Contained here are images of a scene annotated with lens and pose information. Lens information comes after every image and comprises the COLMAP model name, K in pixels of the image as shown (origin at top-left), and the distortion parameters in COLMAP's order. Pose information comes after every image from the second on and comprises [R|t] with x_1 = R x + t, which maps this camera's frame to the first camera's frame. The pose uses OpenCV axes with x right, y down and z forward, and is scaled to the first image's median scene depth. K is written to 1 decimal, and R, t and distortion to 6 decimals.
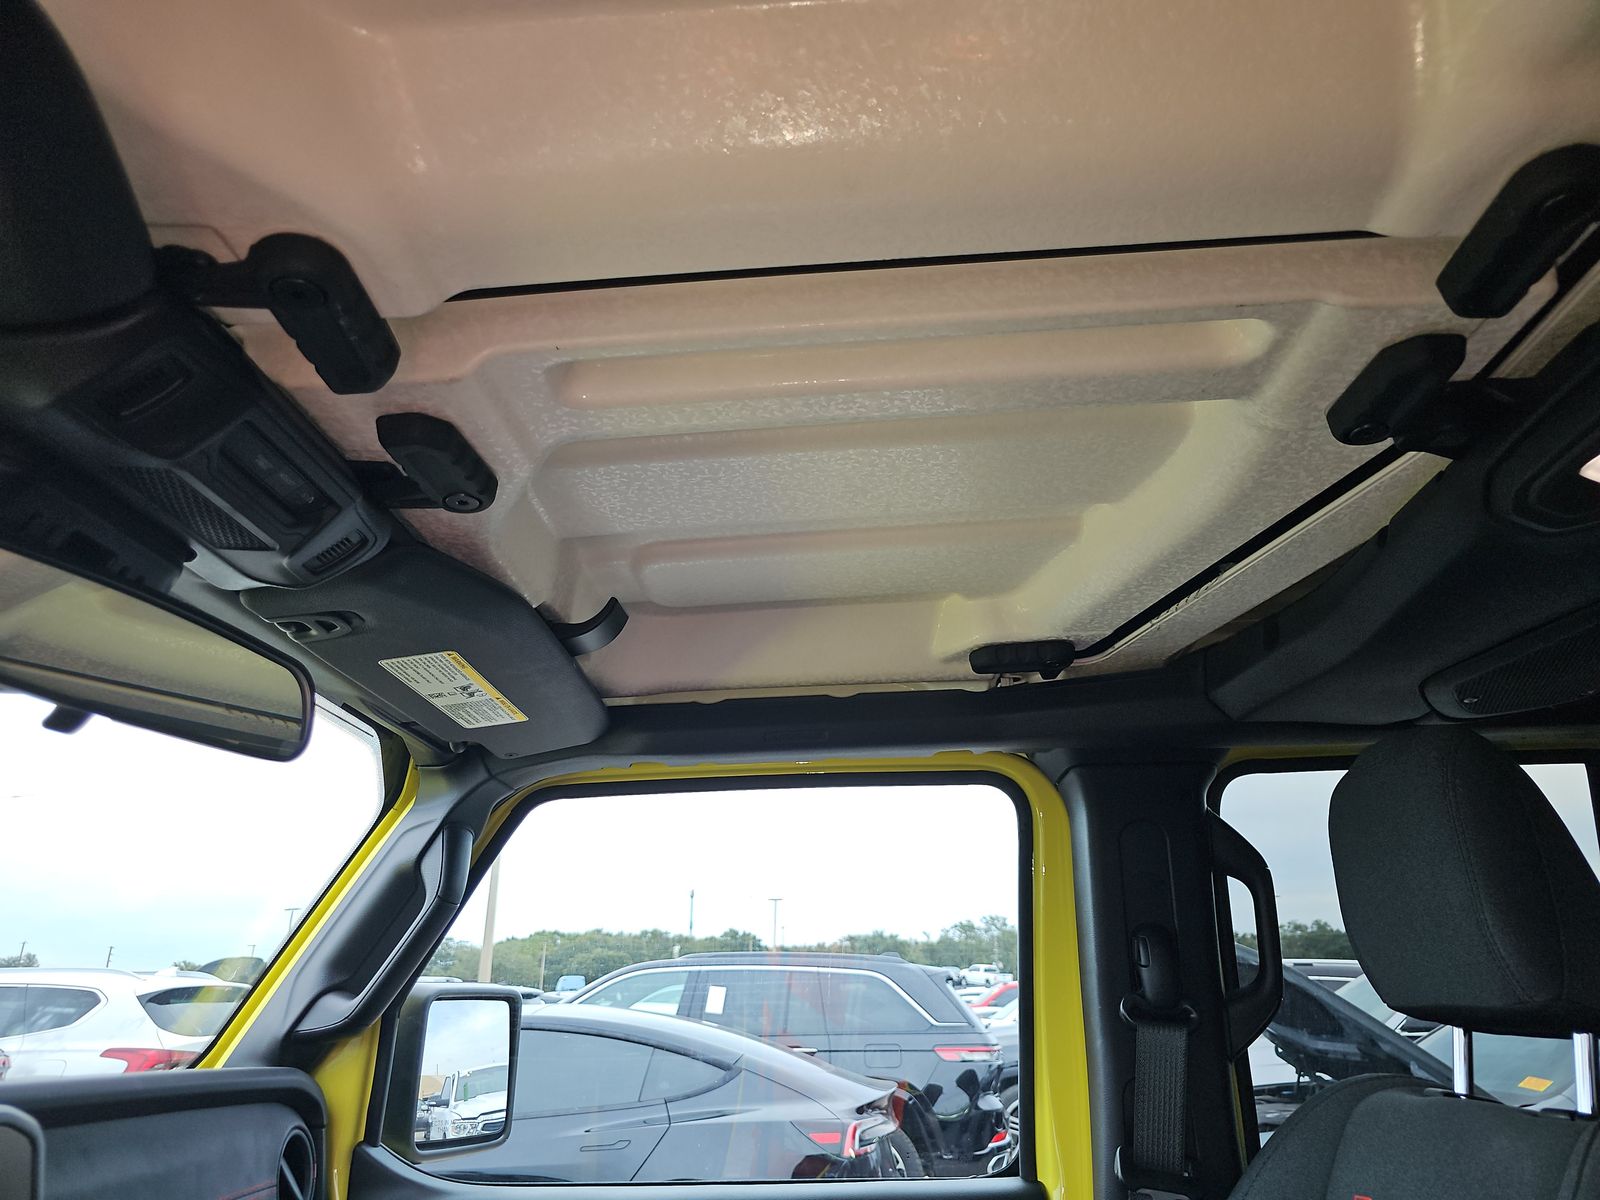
lens RADIAL K [[1062.8, 0, 800.0], [0, 1062.8, 600.0], [0, 0, 1]] dist [0.038609, -0.091355]
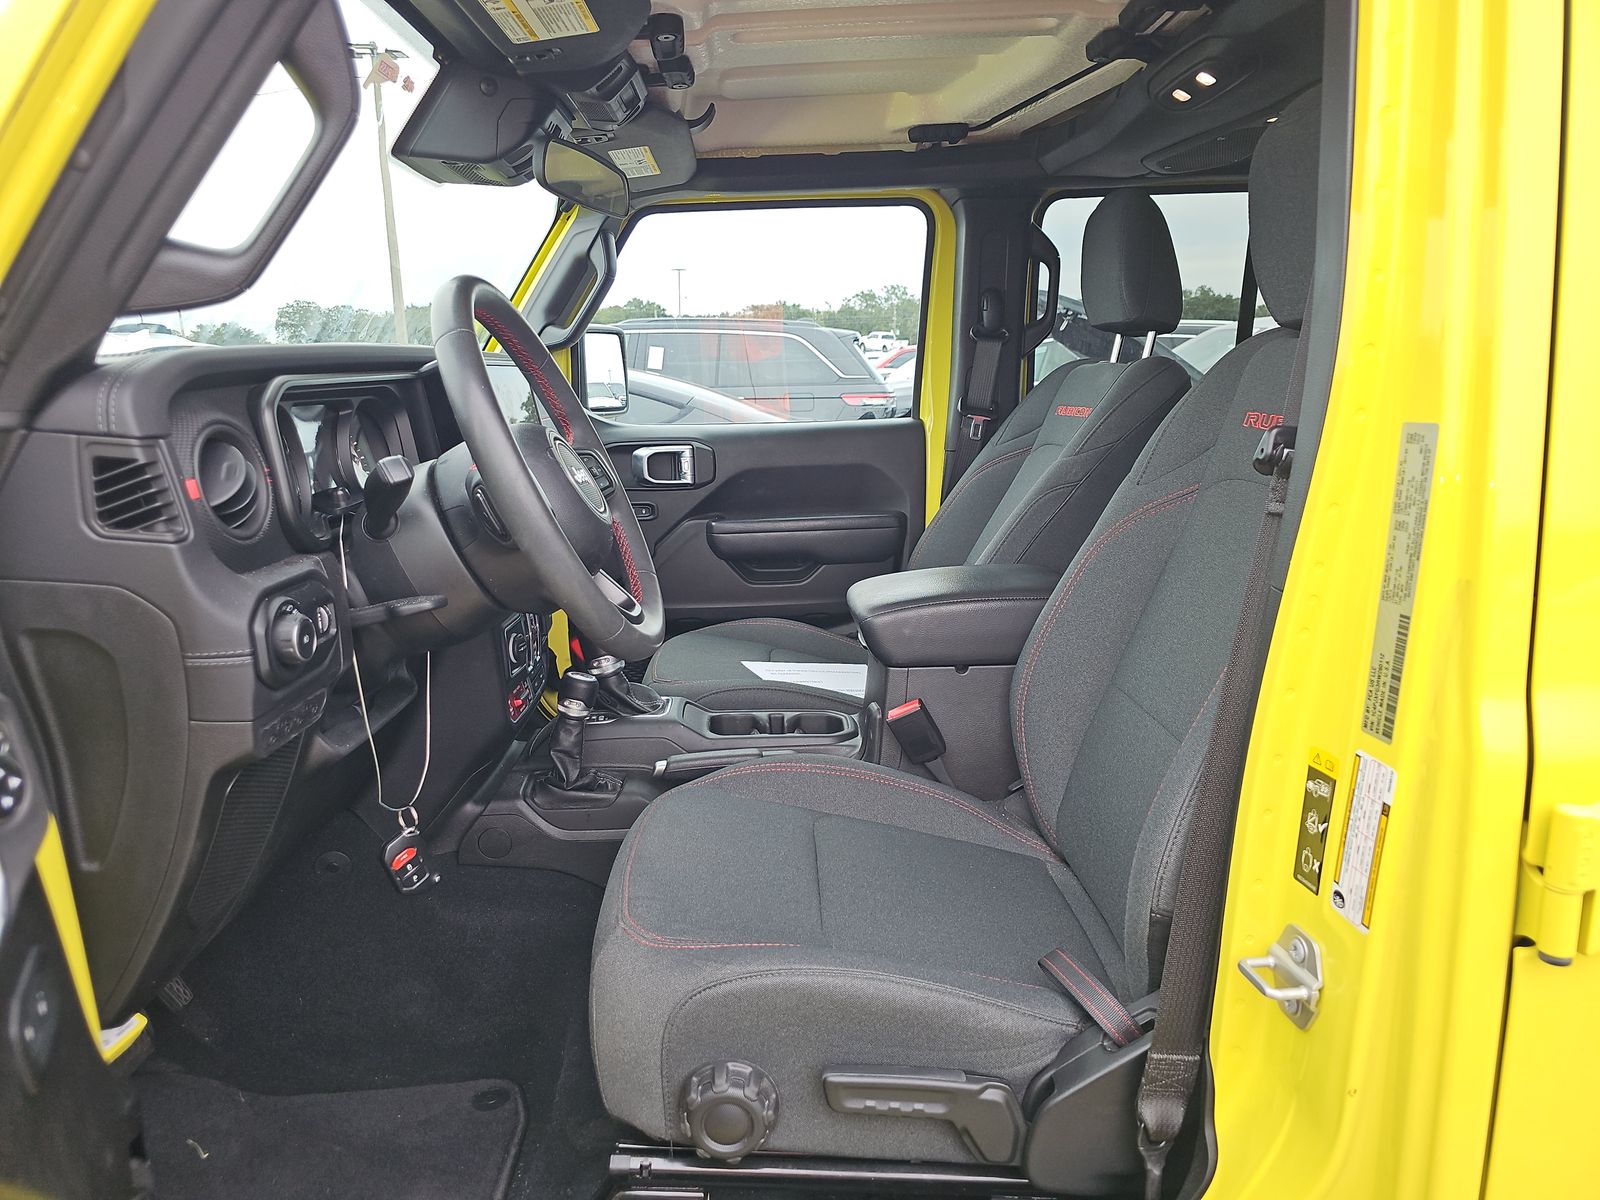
lens RADIAL K [[1160.6, 0, 800.0], [0, 1160.6, 600.0], [0, 0, 1]] dist [0.125132, 0.000615]
pose [[0.995279, -0.025953, 0.093526, -0.192932], [-0.026796, 0.852669, 0.521763, -0.268659], [-0.093288, -0.521806, 0.847948, -0.907394]]
